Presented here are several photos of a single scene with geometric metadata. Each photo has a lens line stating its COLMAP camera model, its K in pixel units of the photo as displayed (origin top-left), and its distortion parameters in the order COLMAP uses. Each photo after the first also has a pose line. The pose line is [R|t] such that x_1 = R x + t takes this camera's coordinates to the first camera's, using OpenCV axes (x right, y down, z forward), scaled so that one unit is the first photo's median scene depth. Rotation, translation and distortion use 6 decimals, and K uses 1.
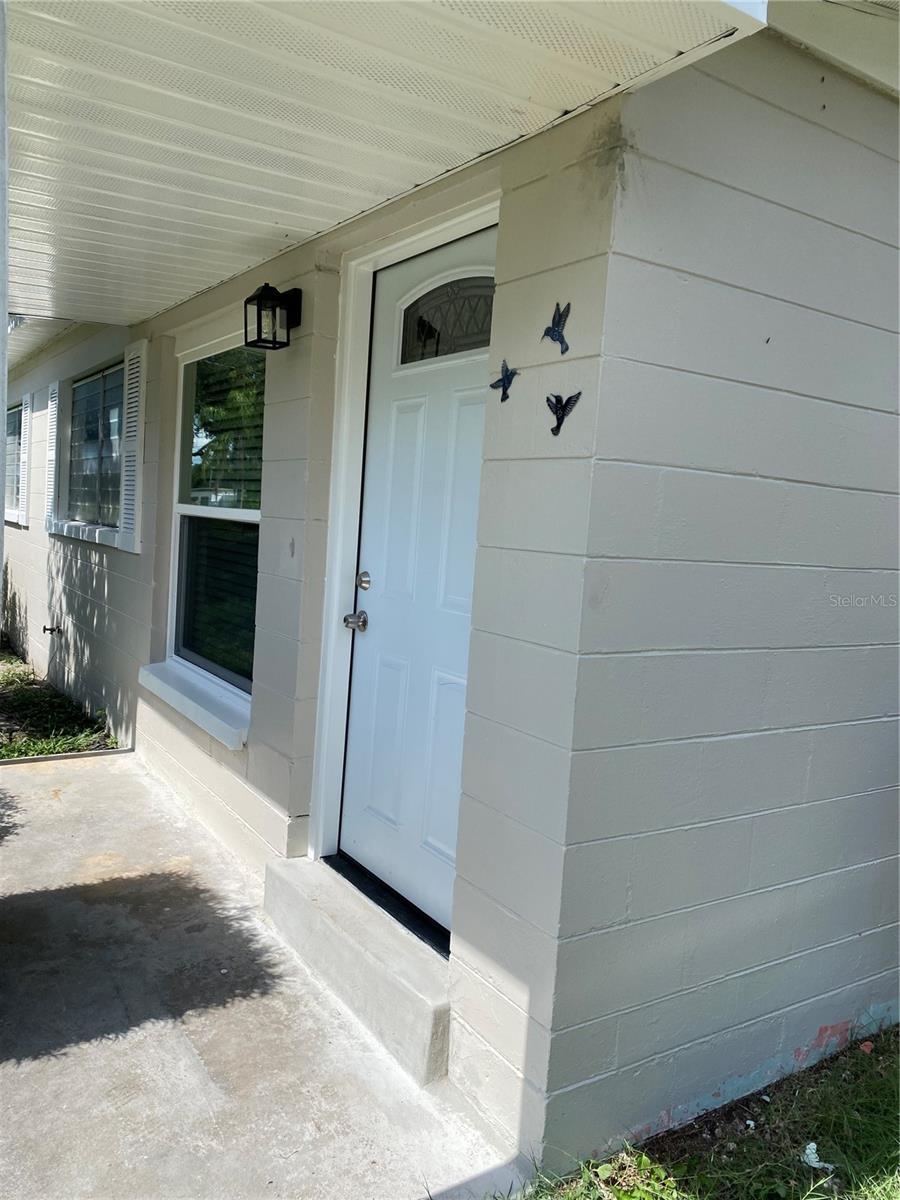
lens RADIAL K [[912.5, 0, 450.0], [0, 912.5, 600.0], [0, 0, 1]] dist [-0.000706, -0.002229]
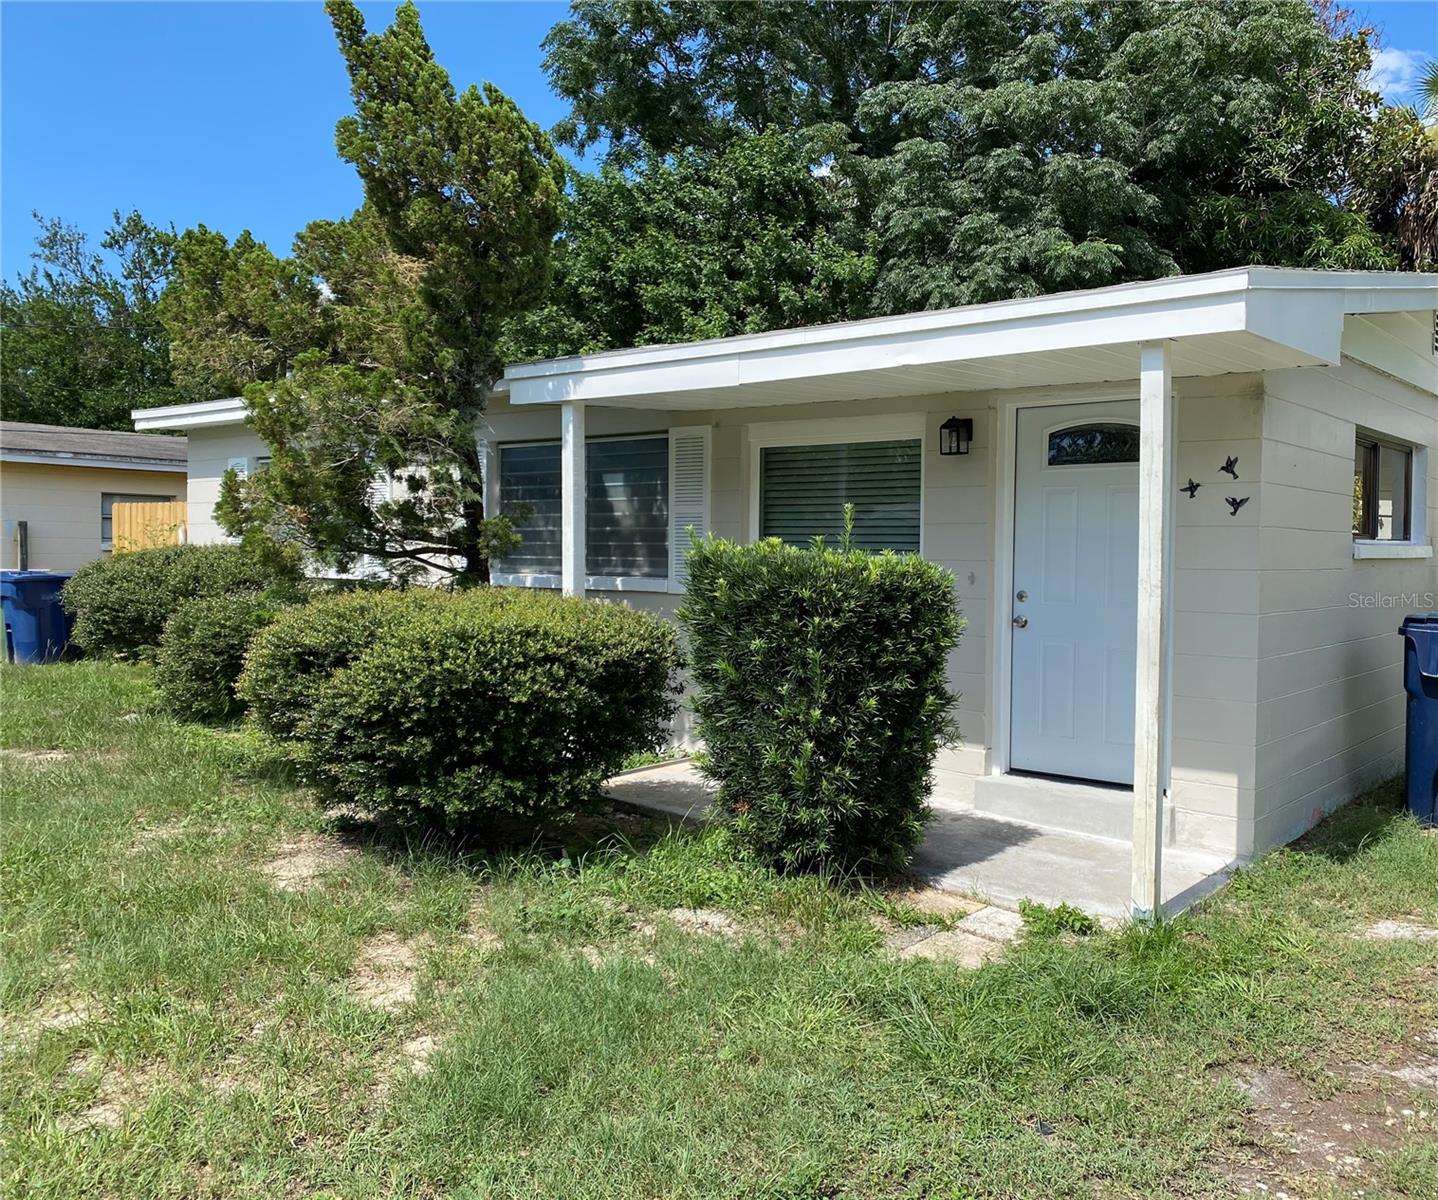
lens RADIAL K [[1238.4, 0, 719.0], [0, 1238.4, 600.0], [0, 0, 1]] dist [-0.000862, 0.000240]
pose [[0.953140, -0.065930, 0.295257, -1.752815], [0.077828, 0.996553, -0.028714, 0.009176], [-0.292346, 0.050348, 0.954986, -1.318519]]
